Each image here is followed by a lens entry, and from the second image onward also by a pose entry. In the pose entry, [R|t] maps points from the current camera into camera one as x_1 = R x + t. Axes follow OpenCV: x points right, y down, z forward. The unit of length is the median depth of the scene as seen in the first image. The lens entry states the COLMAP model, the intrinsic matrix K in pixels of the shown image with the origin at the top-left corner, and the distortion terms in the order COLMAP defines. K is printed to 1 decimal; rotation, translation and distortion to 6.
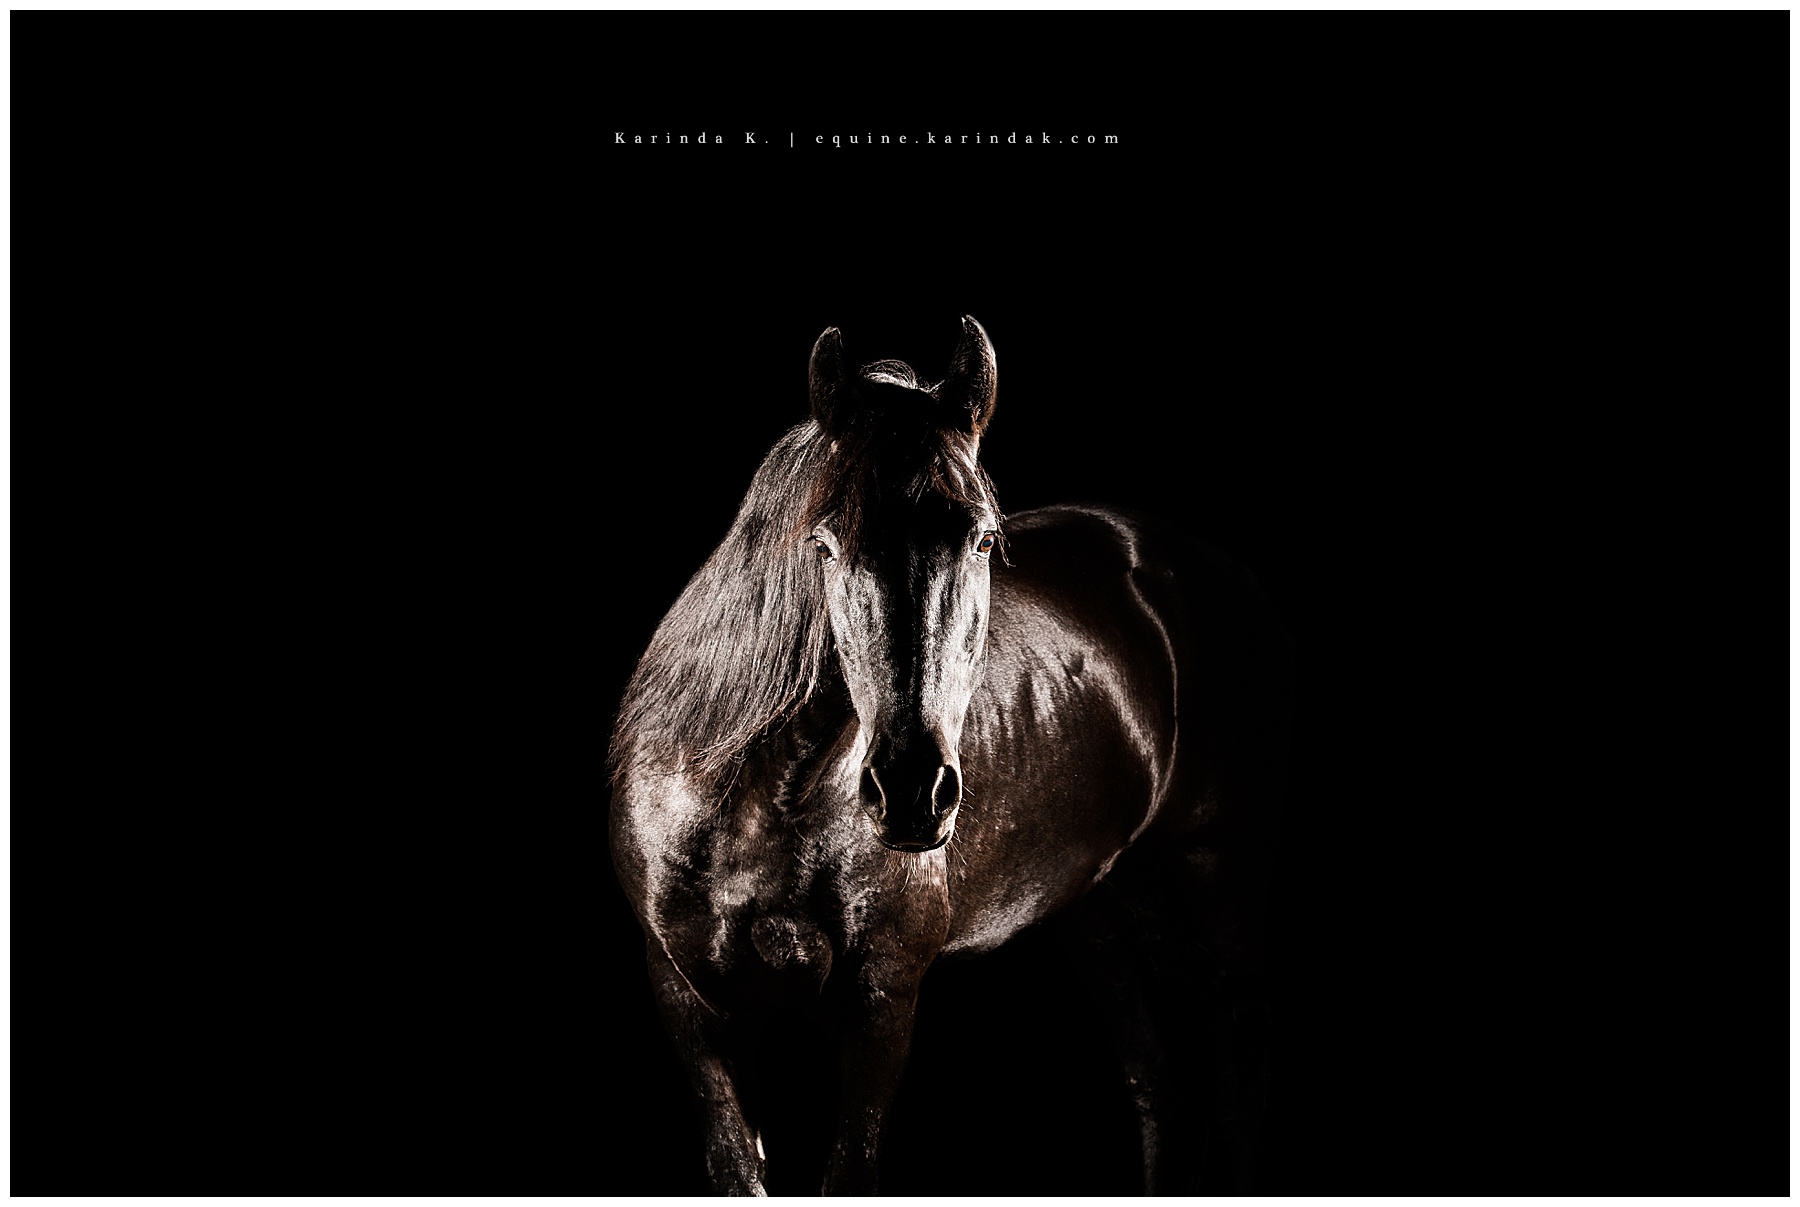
lens RADIAL K [[3872.1, 0, 898.6], [0, 3872.1, 603.6], [0, 0, 1]] dist [-0.086309, 0.000000]
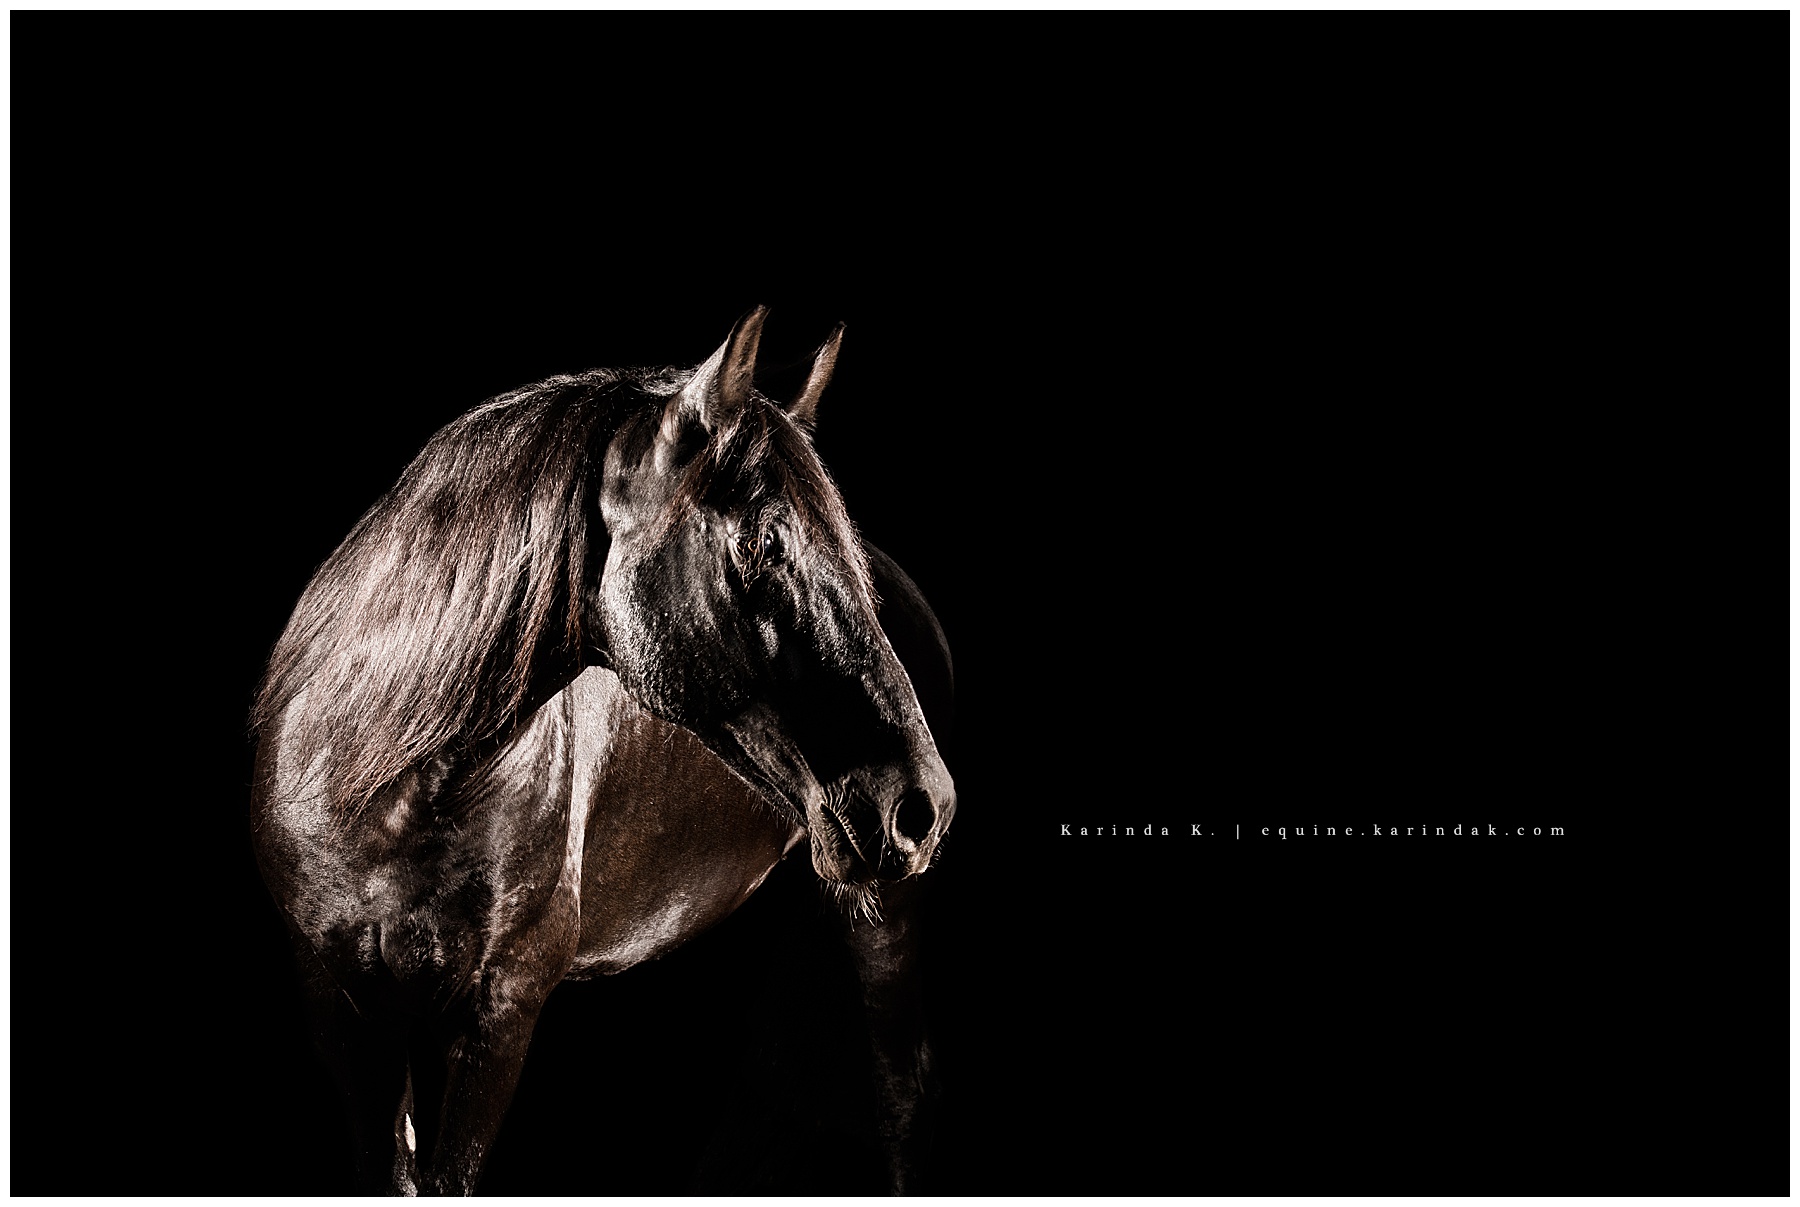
lens RADIAL K [[3631.6, 0, 899.3], [0, 3631.6, 603.0], [0, 0, 1]] dist [0.497571, 0.000000]
pose [[0.996068, 0.043667, 0.077089, 0.016638], [-0.043660, 0.999045, -0.001769, 0.002995], [-0.077092, -0.001604, 0.997023, 0.133935]]
